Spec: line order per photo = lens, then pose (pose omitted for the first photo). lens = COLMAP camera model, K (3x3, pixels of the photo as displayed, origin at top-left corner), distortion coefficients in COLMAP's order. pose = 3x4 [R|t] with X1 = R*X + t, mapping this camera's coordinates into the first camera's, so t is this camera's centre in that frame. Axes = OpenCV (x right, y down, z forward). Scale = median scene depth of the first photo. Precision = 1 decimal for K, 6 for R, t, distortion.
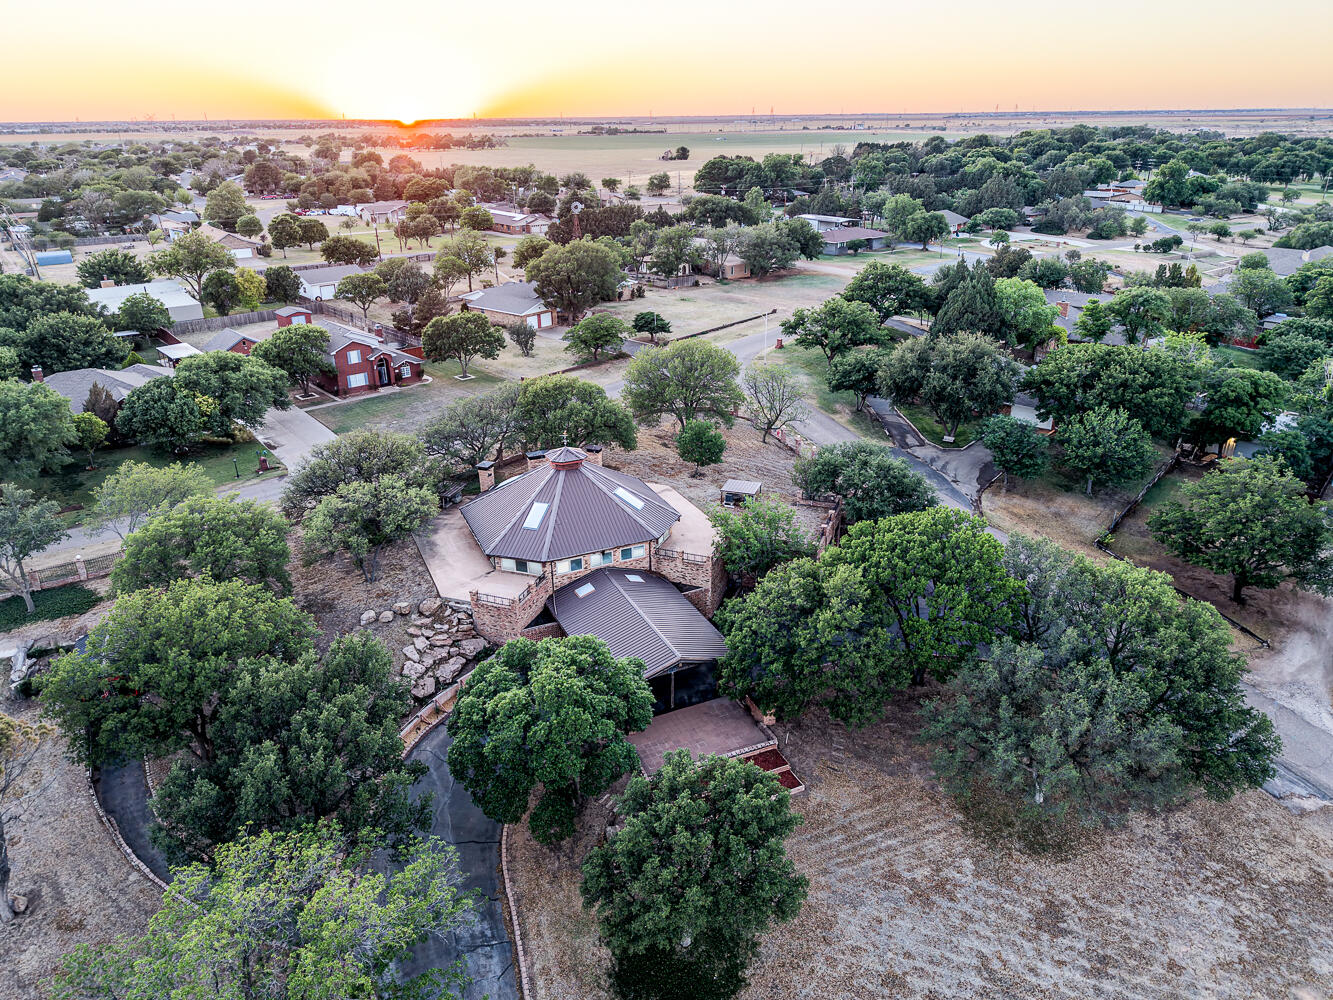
lens RADIAL K [[903.8, 0, 666.5], [0, 903.8, 500.0], [0, 0, 1]] dist [0.028641, -0.030676]
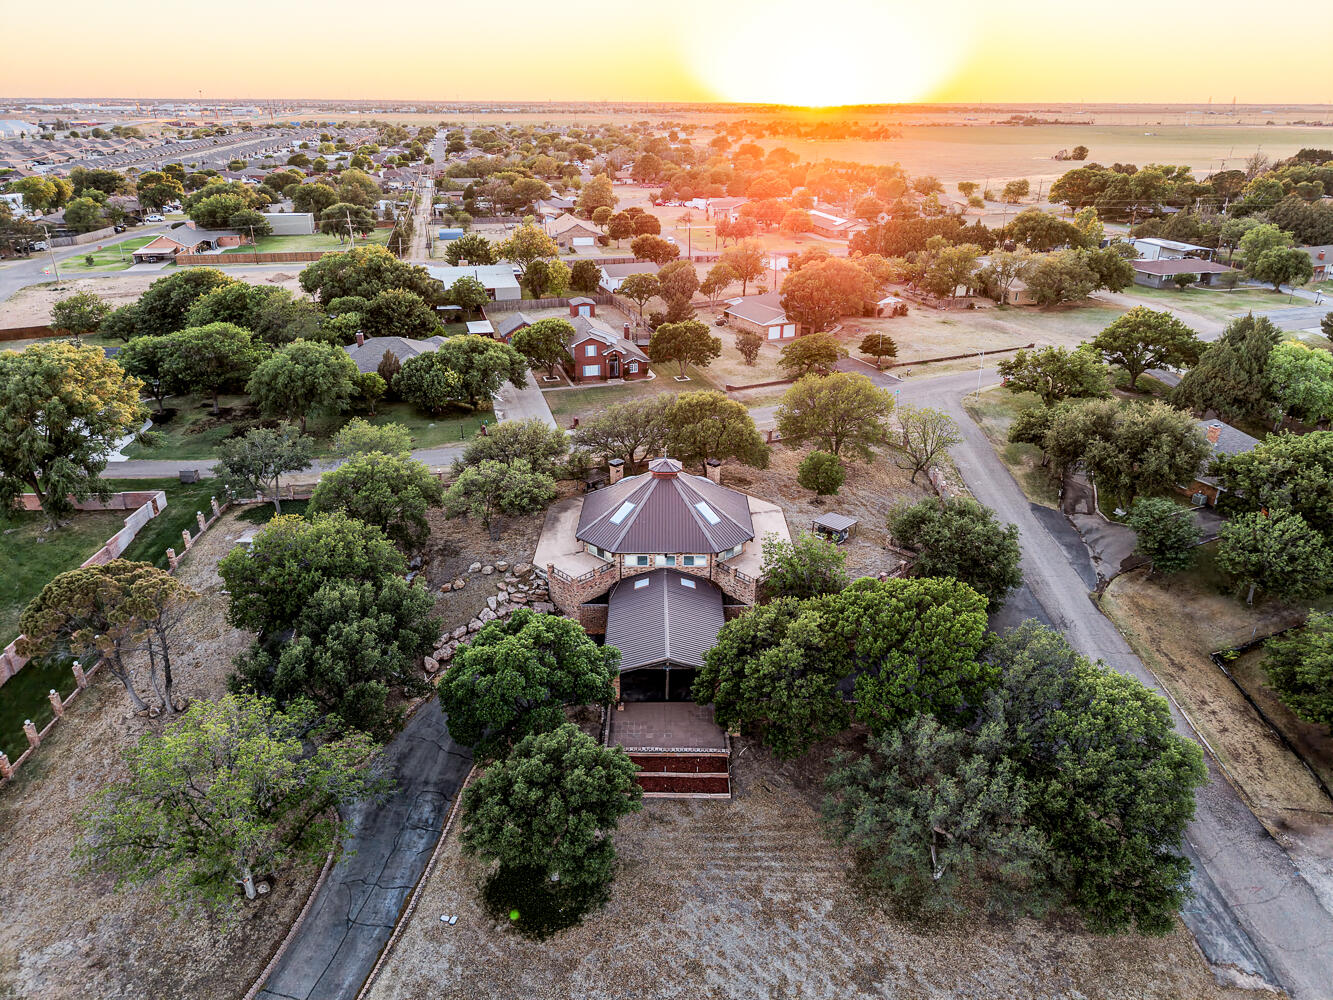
lens RADIAL K [[888.8, 0, 666.5], [0, 888.8, 500.0], [0, 0, 1]] dist [0.024909, -0.022485]
pose [[0.910810, 0.181084, -0.370991, 0.260415], [-0.173457, 0.983353, 0.054133, -0.056223], [0.374618, 0.015046, 0.927057, -0.039835]]
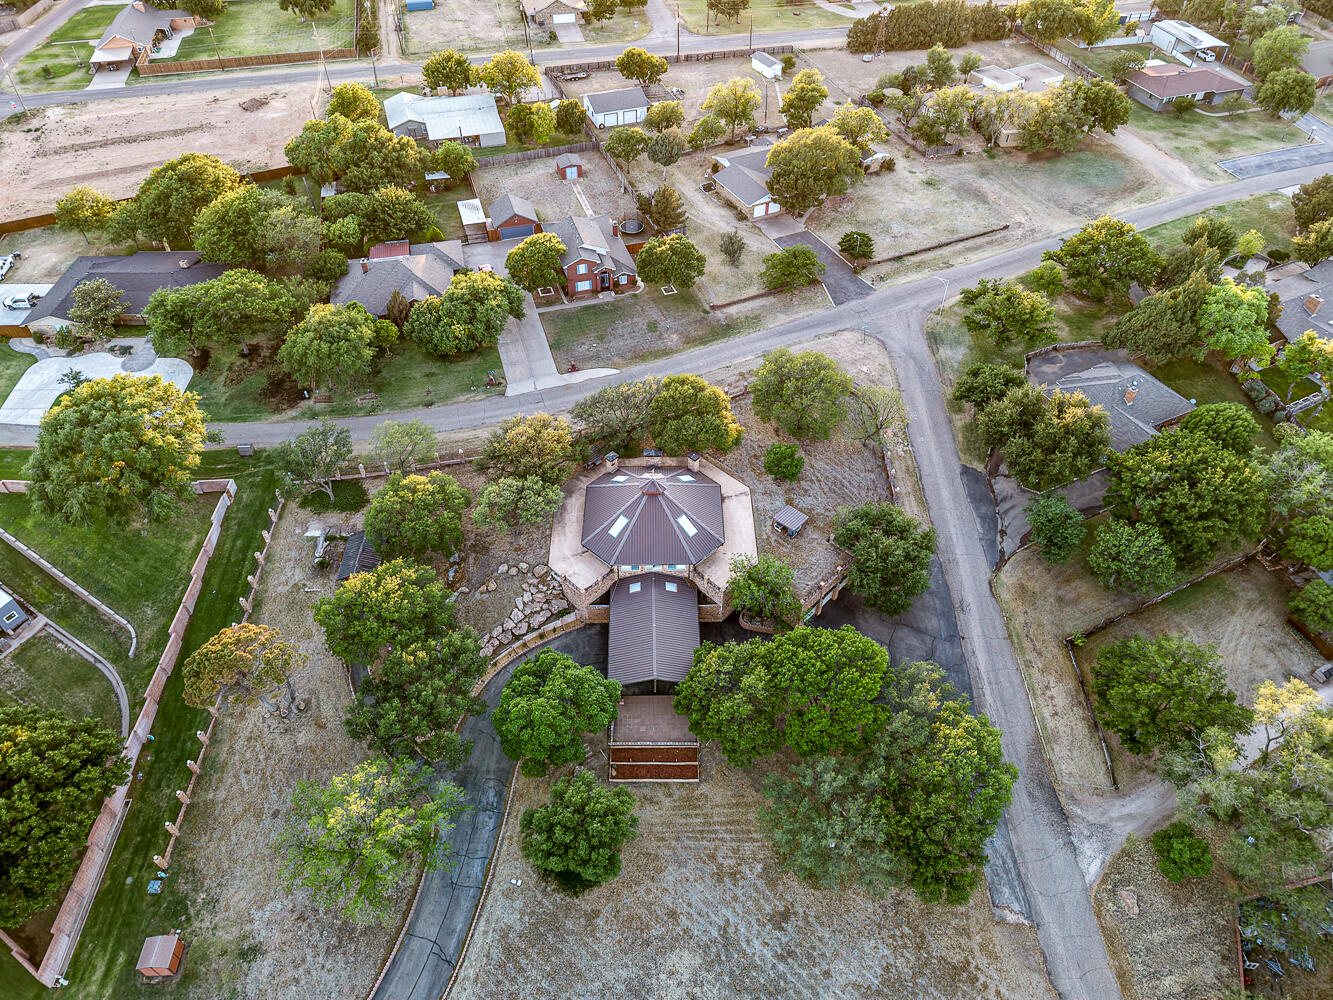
lens RADIAL K [[888.8, 0, 666.5], [0, 888.8, 500.0], [0, 0, 1]] dist [0.024909, -0.022485]
pose [[0.914813, 0.295697, -0.275102, 0.240560], [-0.169014, 0.898924, 0.404190, -0.480490], [0.366814, -0.323262, 0.872324, -0.163252]]
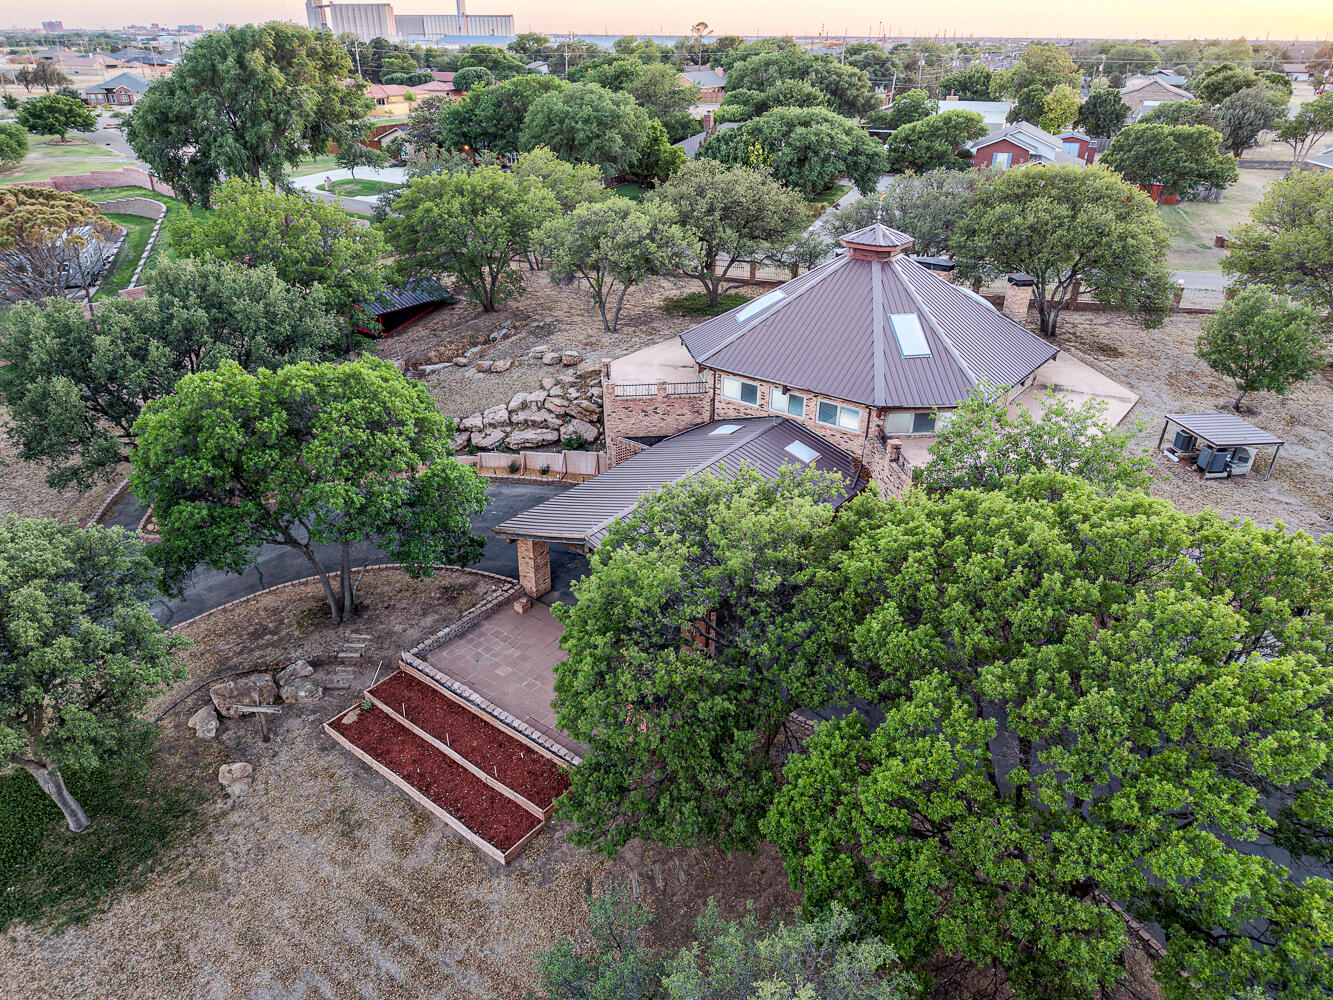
lens RADIAL K [[888.8, 0, 666.5], [0, 888.8, 500.0], [0, 0, 1]] dist [0.024909, -0.022485]
pose [[0.468787, 0.418676, -0.777785, 0.292212], [-0.357508, 0.895121, 0.266359, -0.003973], [0.807729, 0.153199, 0.569300, 0.475235]]
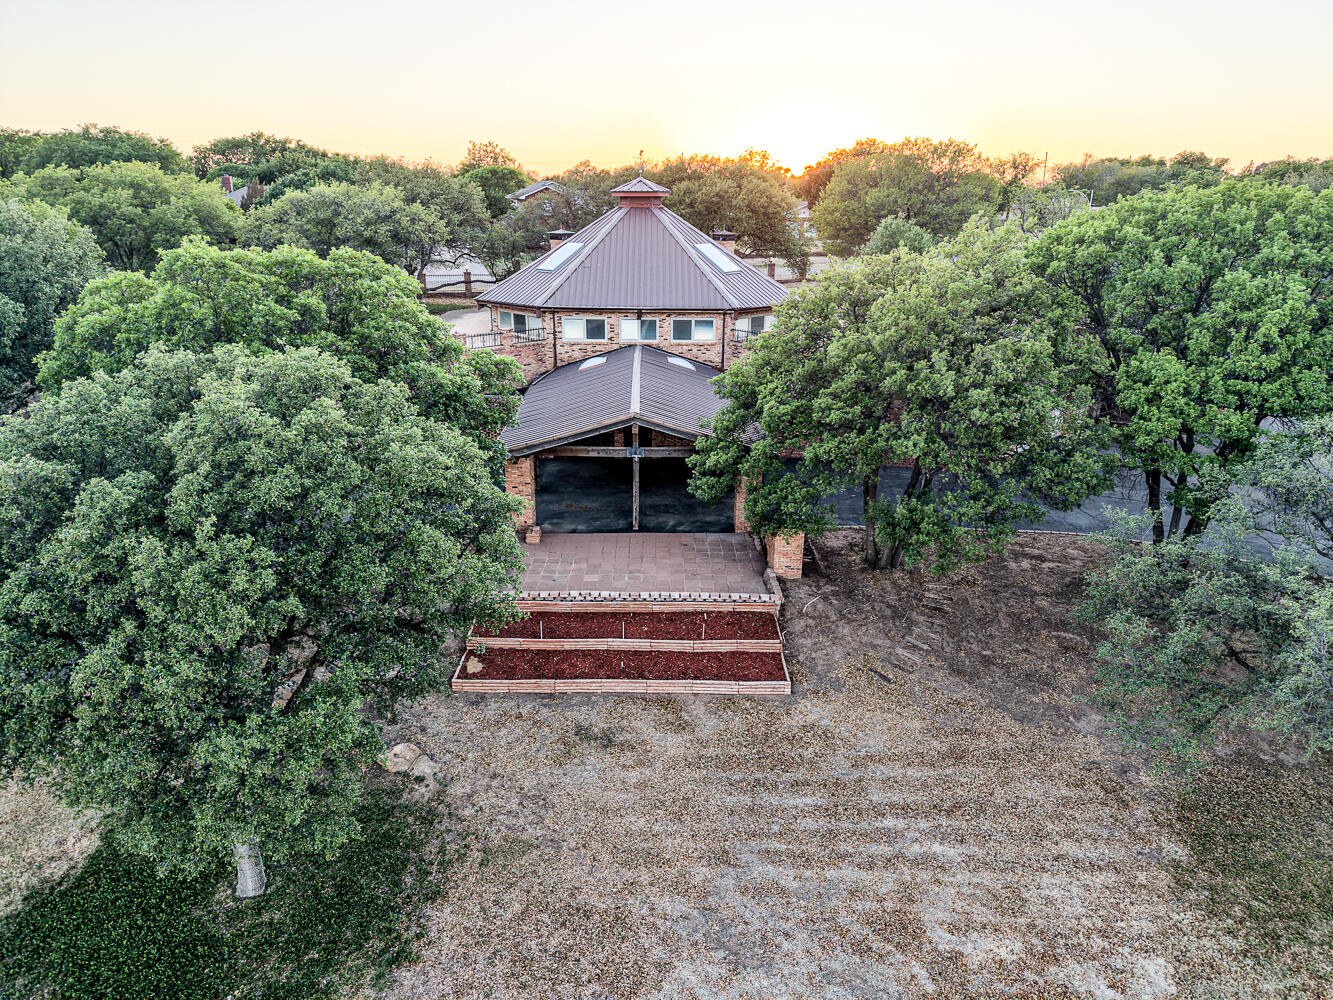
lens RADIAL K [[888.8, 0, 666.5], [0, 888.8, 500.0], [0, 0, 1]] dist [0.024909, -0.022485]
pose [[0.914275, 0.149076, -0.376666, 0.150262], [-0.175602, 0.983770, -0.036883, 0.156127], [0.365055, 0.099865, 0.925614, 0.352234]]
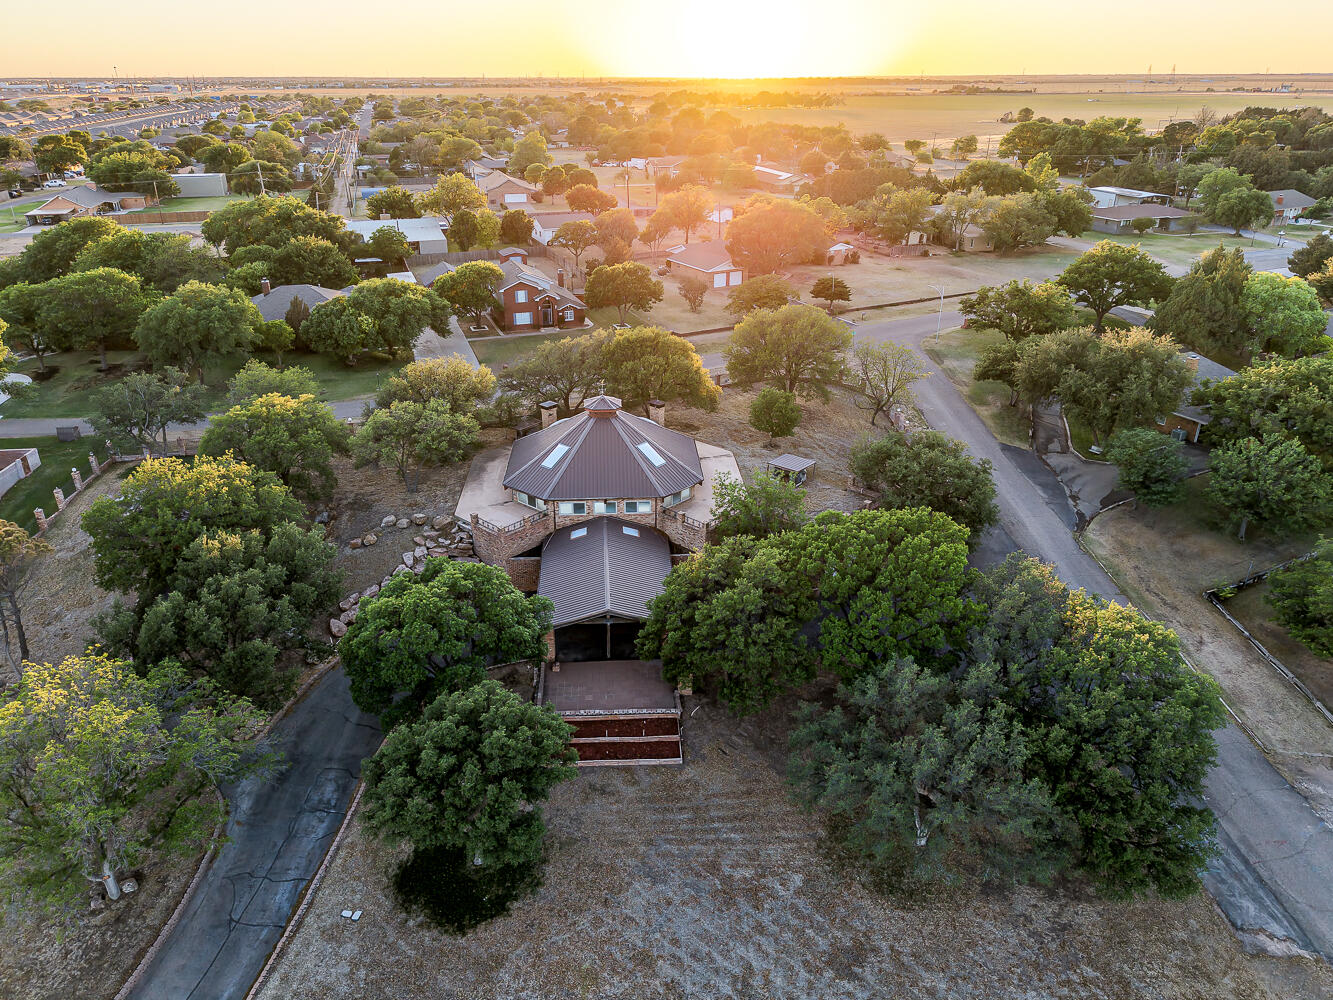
lens RADIAL K [[902.2, 0, 645.8], [0, 902.2, 501.1], [0, 0, 1]] dist [0.023140, -0.020548]
pose [[0.927413, 0.165242, -0.335558, 0.244382], [-0.151557, 0.986191, 0.066767, -0.013079], [0.341957, -0.011065, 0.939650, 0.040727]]
